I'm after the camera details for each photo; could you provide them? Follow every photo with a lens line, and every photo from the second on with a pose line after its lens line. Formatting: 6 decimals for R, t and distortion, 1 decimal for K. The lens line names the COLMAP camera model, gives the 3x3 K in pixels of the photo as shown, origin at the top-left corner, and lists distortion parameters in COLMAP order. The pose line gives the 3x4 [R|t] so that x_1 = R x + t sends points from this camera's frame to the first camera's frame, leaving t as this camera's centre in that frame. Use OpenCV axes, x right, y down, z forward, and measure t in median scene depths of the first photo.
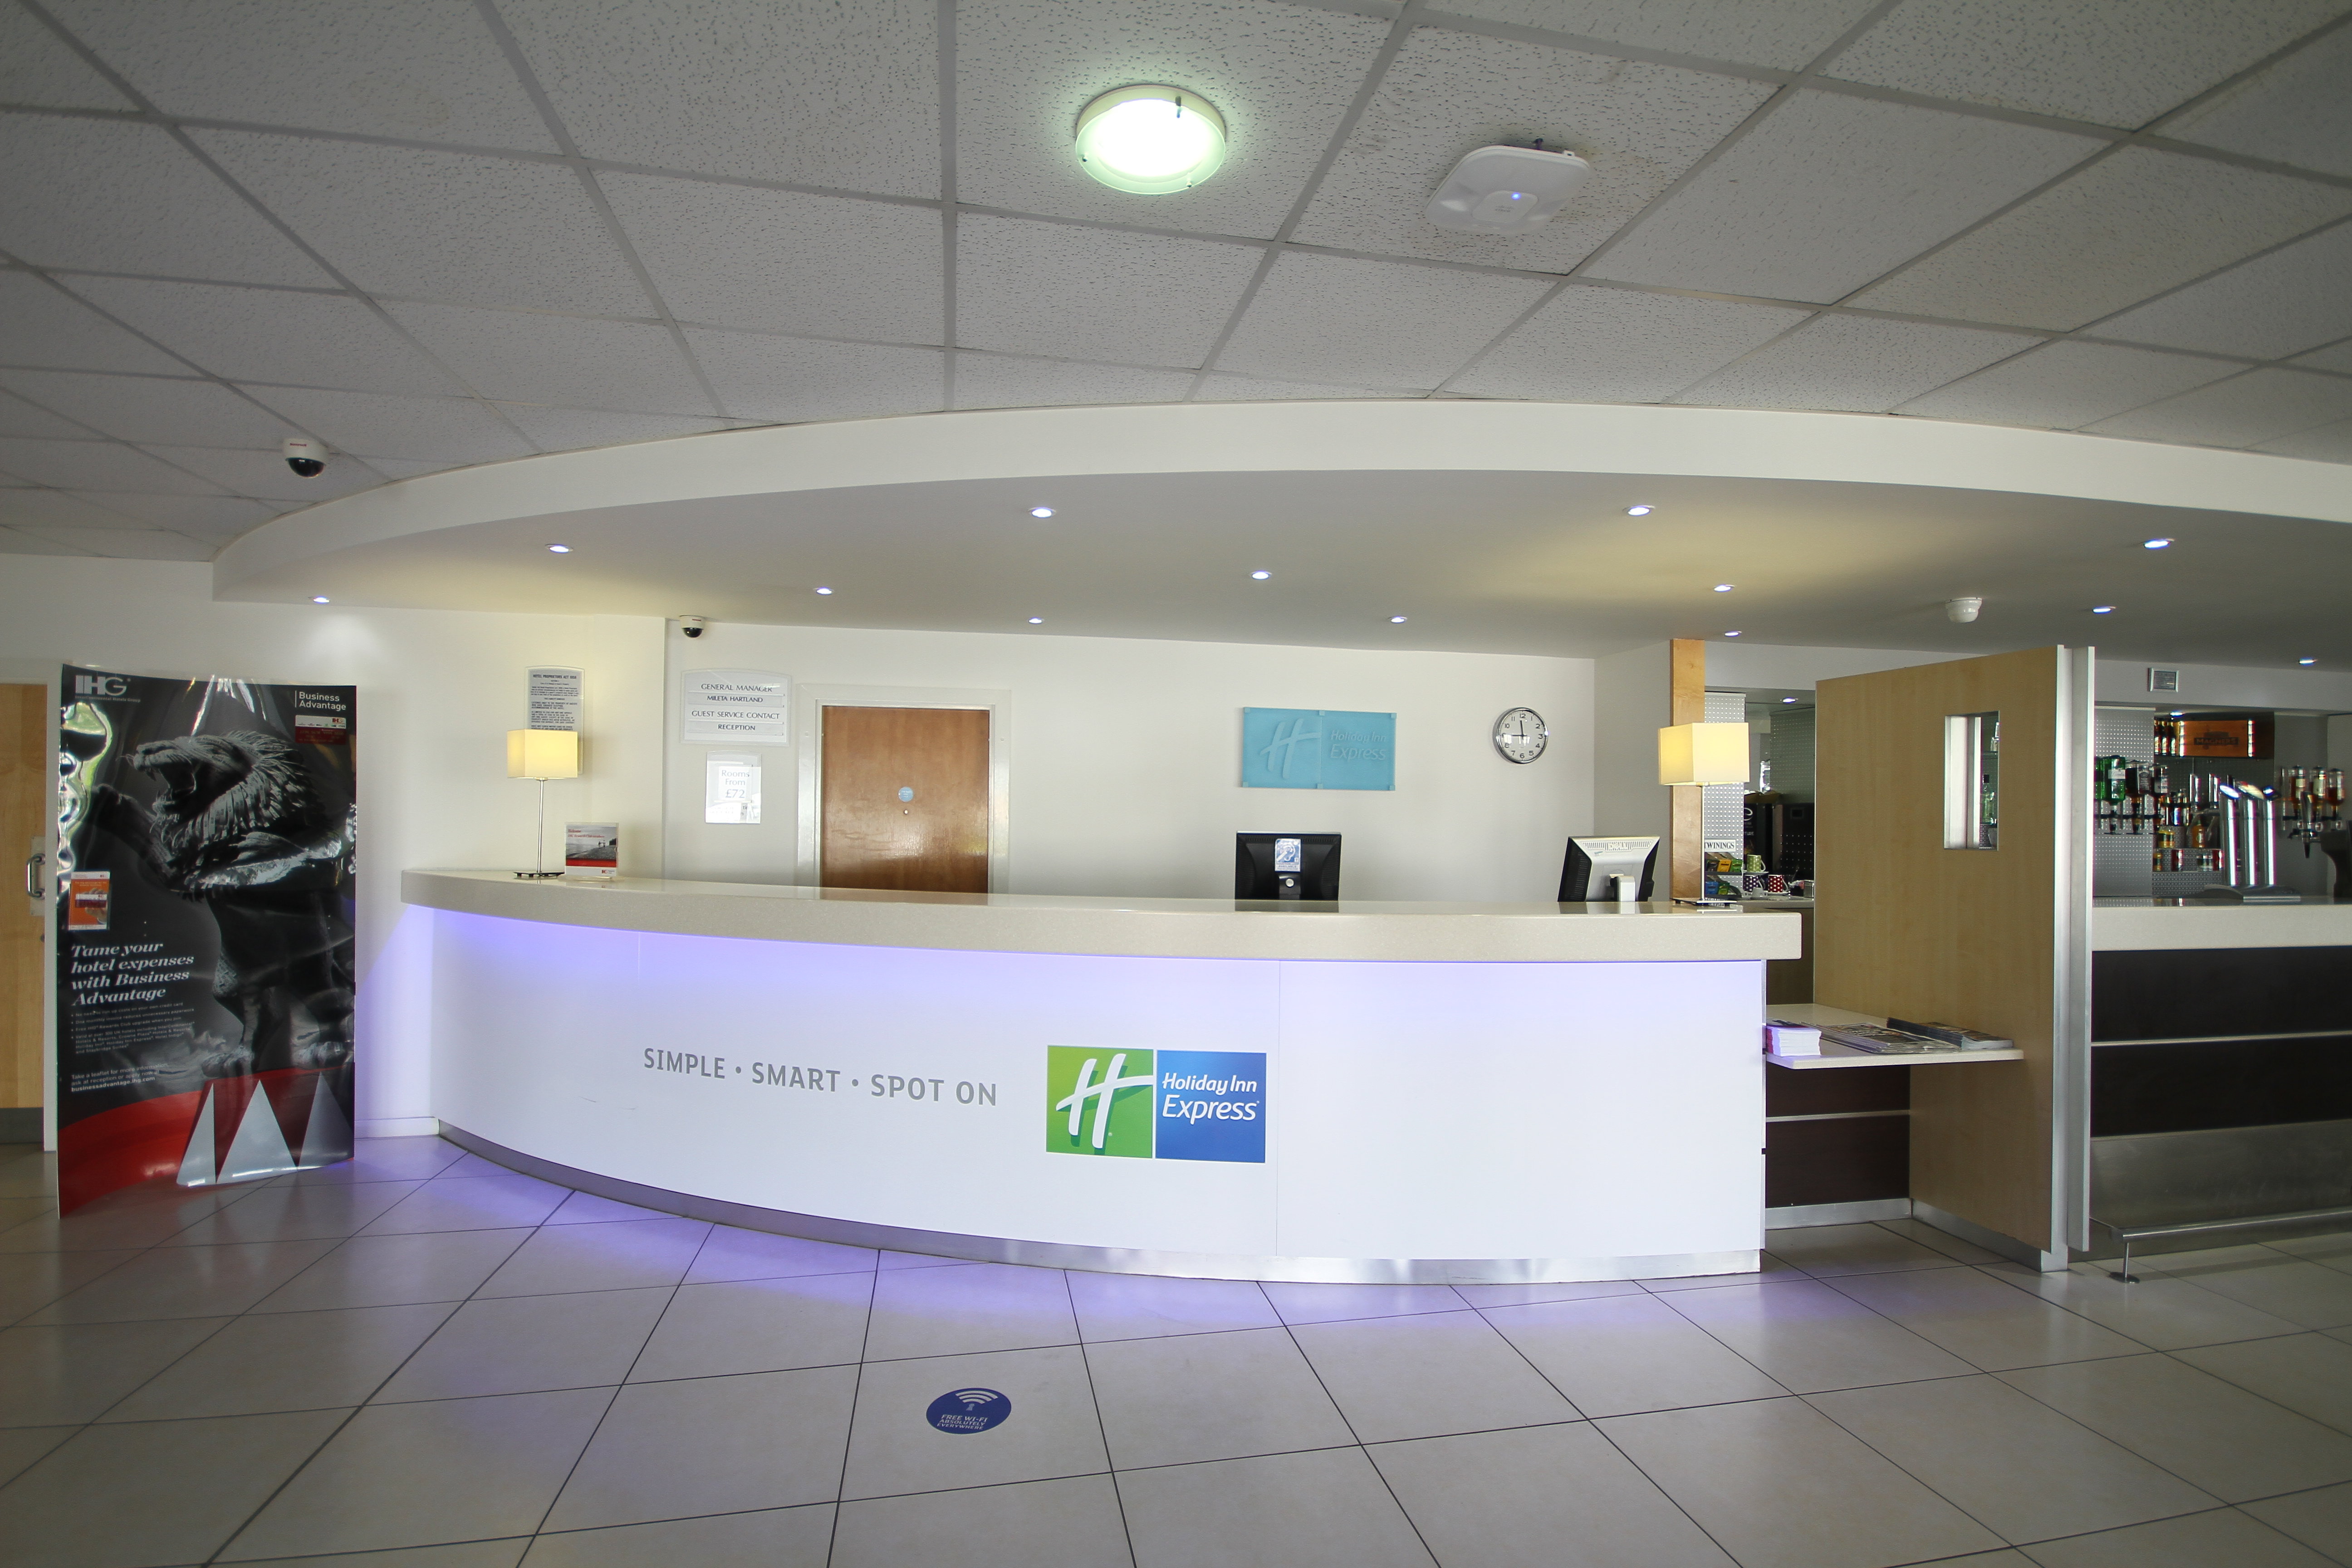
lens RADIAL K [[1084.9, 0, 1179.4], [0, 1084.9, 818.2], [0, 0, 1]] dist [-0.002618, 0.000032]
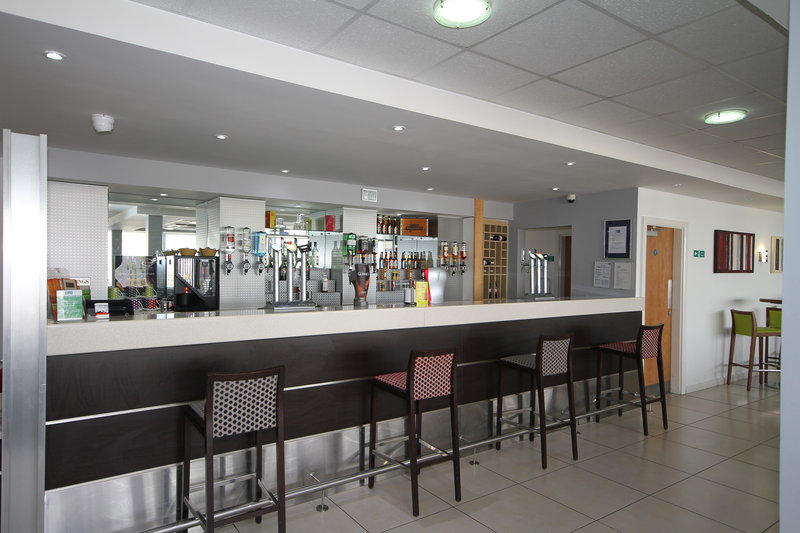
lens RADIAL K [[513.1, 0, 398.6], [0, 513.1, 271.0], [0, 0, 1]] dist [-0.004374, -0.000475]
pose [[0.912291, -0.005816, 0.409502, 0.966420], [0.003869, 0.999977, 0.005583, 0.010386], [-0.409525, -0.003509, 0.912292, 0.203424]]
